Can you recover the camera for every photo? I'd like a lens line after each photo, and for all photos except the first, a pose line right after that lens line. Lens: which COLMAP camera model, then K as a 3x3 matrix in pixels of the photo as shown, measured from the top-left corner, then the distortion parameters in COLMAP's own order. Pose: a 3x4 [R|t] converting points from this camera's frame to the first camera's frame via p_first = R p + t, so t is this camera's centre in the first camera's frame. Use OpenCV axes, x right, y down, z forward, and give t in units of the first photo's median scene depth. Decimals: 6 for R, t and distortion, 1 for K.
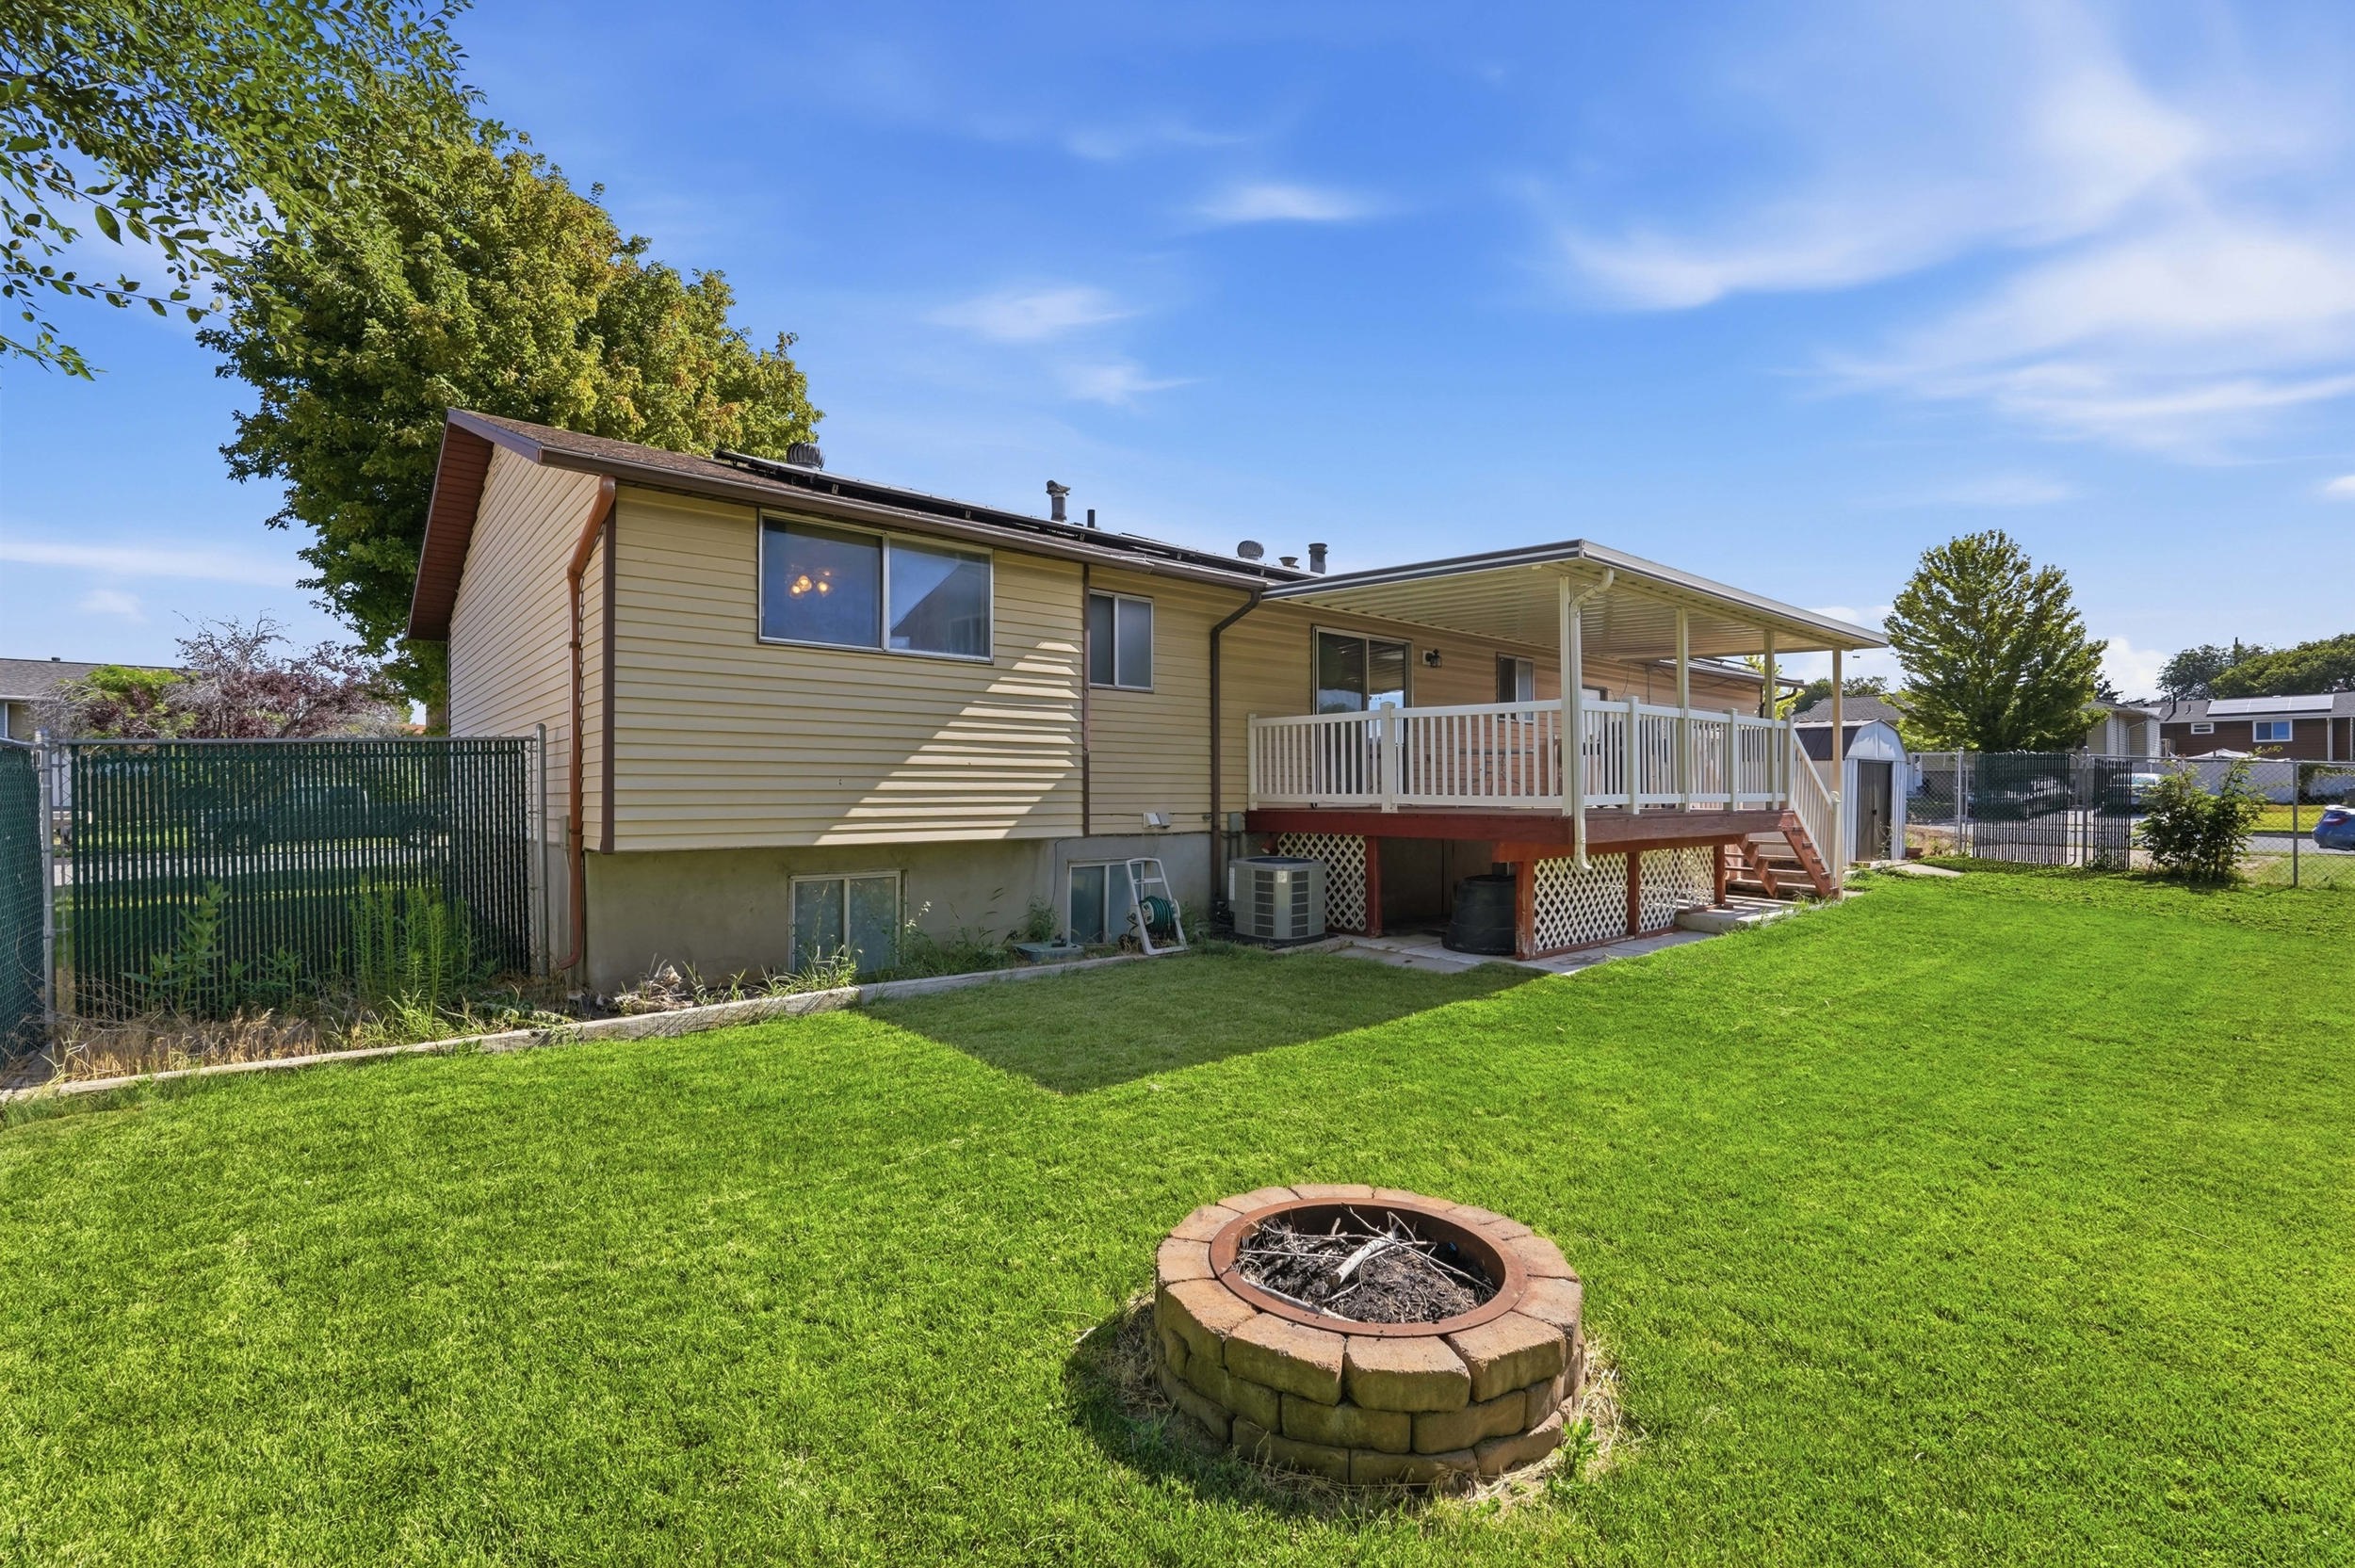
lens RADIAL K [[1038.9, 0, 1177.7], [0, 1038.9, 793.0], [0, 0, 1]] dist [-0.010574, 0.005412]
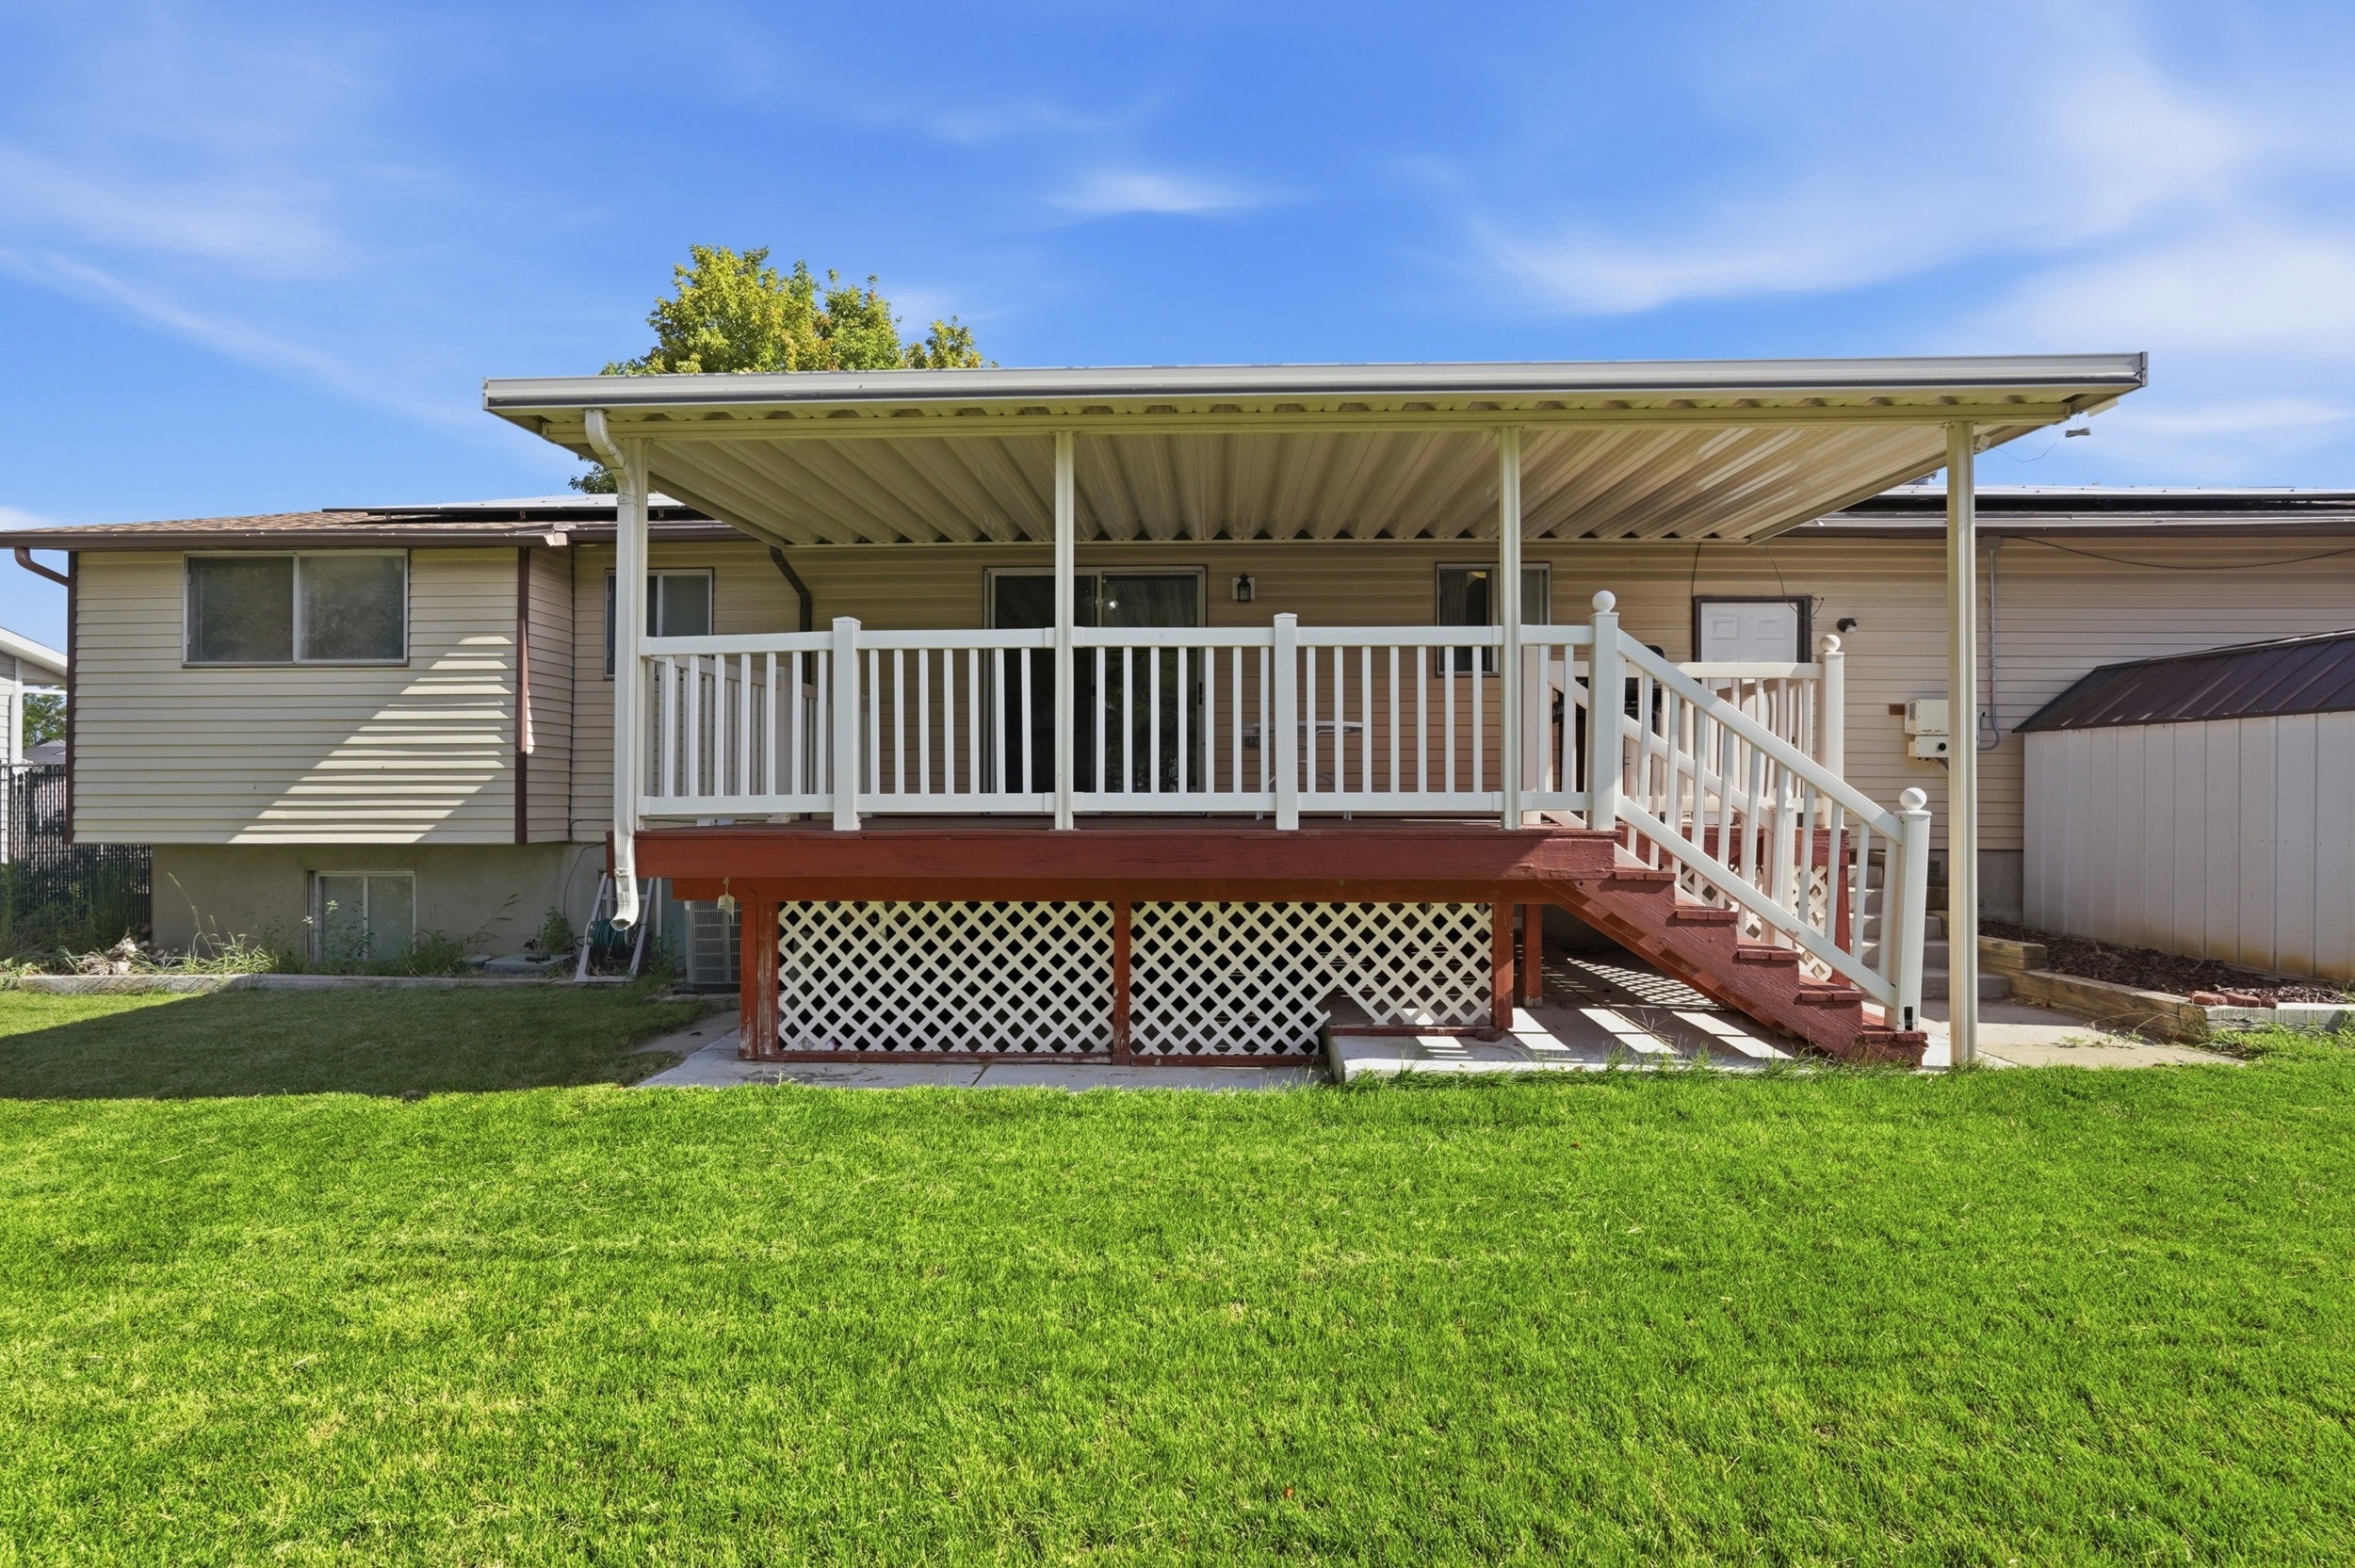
lens RADIAL K [[1038.9, 0, 1163.0], [0, 1038.9, 796.2], [0, 0, 1]] dist [-0.010574, 0.005412]
pose [[0.744351, -0.004051, -0.667776, 1.014464], [0.005246, 0.999986, -0.000219, 0.004041], [0.667768, -0.003340, 0.744362, 0.744186]]
